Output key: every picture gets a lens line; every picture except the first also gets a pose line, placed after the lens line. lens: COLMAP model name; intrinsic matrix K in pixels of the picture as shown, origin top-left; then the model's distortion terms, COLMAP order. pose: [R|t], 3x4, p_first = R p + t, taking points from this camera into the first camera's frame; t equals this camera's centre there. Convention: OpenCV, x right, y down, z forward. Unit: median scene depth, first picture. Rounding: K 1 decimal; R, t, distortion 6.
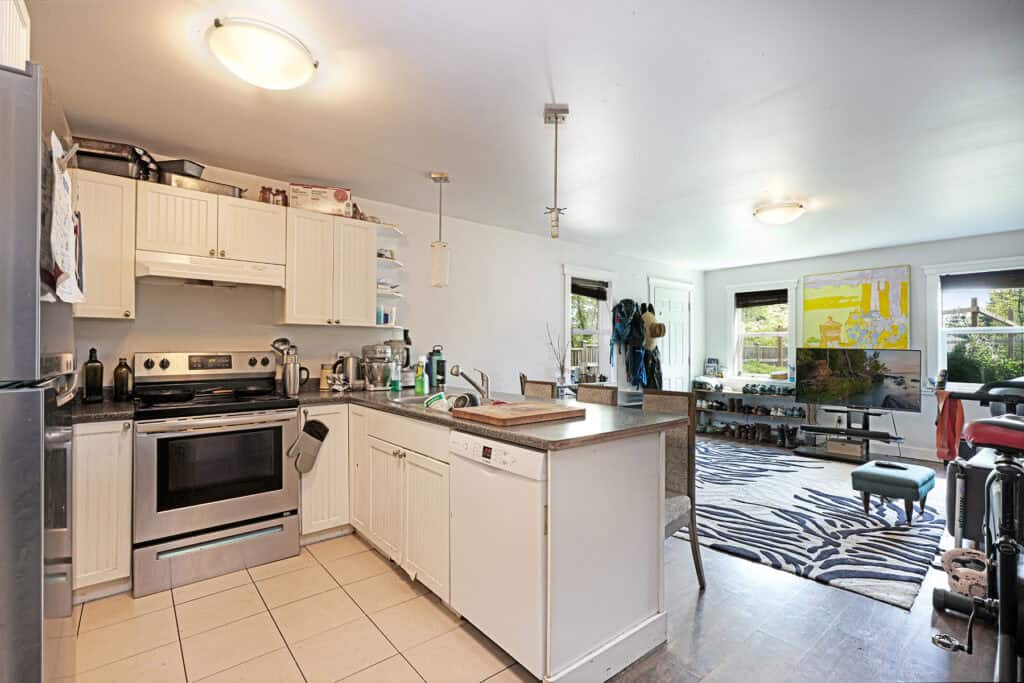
lens RADIAL K [[477.4, 0, 504.2], [0, 477.4, 353.8], [0, 0, 1]] dist [-0.001174, 0.001164]
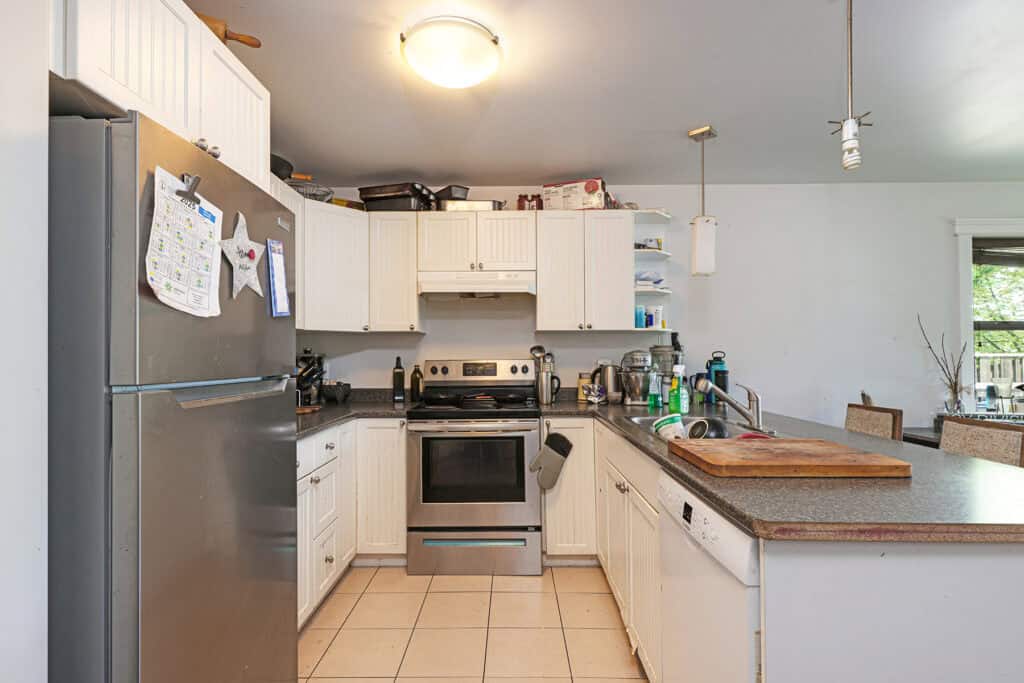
lens RADIAL K [[477.4, 0, 534.6], [0, 477.4, 353.0], [0, 0, 1]] dist [-0.001174, 0.001164]
pose [[0.759516, -0.008247, -0.650437, 0.160125], [-0.003218, 0.999860, -0.016435, -0.001549], [0.650481, 0.014576, 0.759383, 0.247084]]
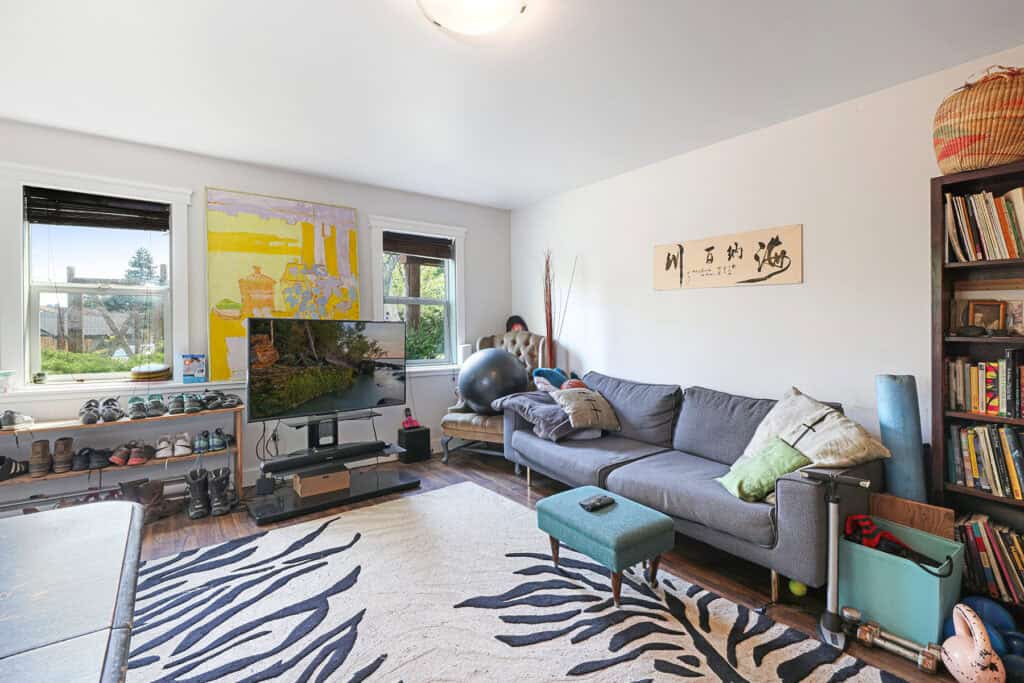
lens RADIAL K [[477.4, 0, 524.2], [0, 477.4, 324.1], [0, 0, 1]] dist [-0.001174, 0.001164]
pose [[0.050802, -0.001520, 0.998708, 0.182055], [0.009914, 0.999950, 0.001017, -0.005286], [-0.998660, 0.009850, 0.050815, 1.121115]]
